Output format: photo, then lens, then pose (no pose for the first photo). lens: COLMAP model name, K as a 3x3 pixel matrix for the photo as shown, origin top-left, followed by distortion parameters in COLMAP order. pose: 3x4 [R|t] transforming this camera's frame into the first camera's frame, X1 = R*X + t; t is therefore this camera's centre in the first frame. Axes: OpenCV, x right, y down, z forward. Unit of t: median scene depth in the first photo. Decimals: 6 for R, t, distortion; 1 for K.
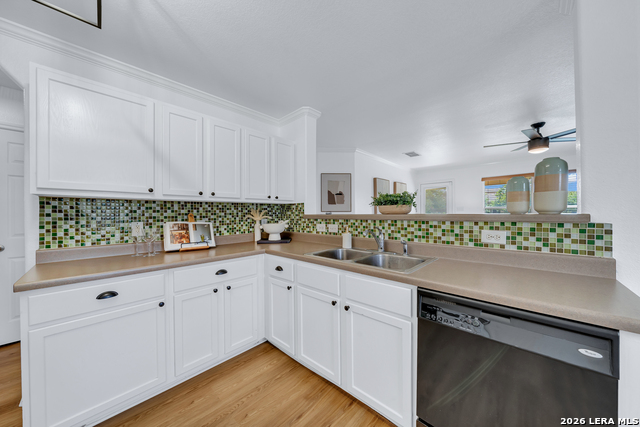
lens RADIAL K [[219.4, 0, 319.3], [0, 219.4, 212.4], [0, 0, 1]] dist [-0.003410, -0.000324]
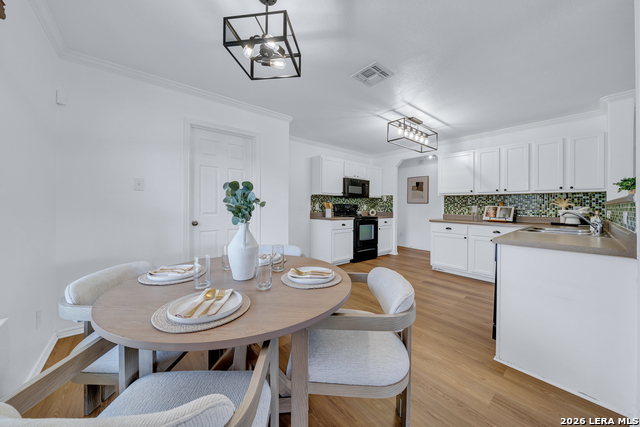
lens RADIAL K [[219.4, 0, 318.6], [0, 219.4, 207.3], [0, 0, 1]] dist [-0.003410, -0.000324]
pose [[-0.116465, 0.012978, -0.993110, 1.577953], [-0.006489, 0.999883, 0.013827, 0.044323], [0.993174, 0.008055, -0.116368, -0.296751]]
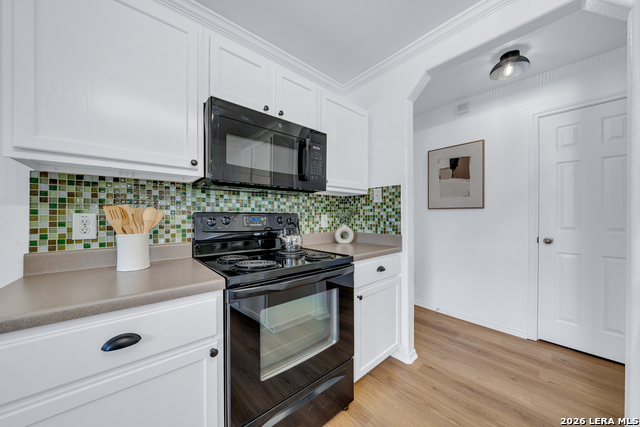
lens RADIAL K [[219.4, 0, 319.9], [0, 219.4, 216.7], [0, 0, 1]] dist [-0.003410, -0.000324]
pose [[-0.078414, 0.012214, -0.996846, -0.497917], [0.006909, 0.999908, 0.011708, 0.047162], [0.996897, -0.005969, -0.078491, 0.071715]]
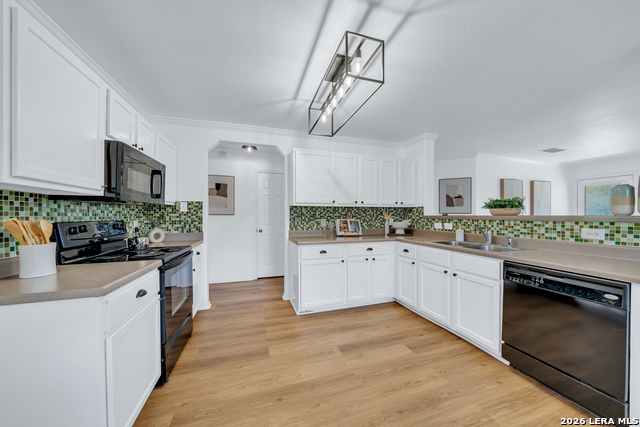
lens RADIAL K [[219.4, 0, 319.0], [0, 219.4, 215.1], [0, 0, 1]] dist [-0.003410, -0.000324]
pose [[0.876235, 0.006420, -0.481842, 0.021438], [-0.003747, 0.999972, 0.006510, 0.001717], [0.481870, -0.003899, 0.876234, -0.655506]]
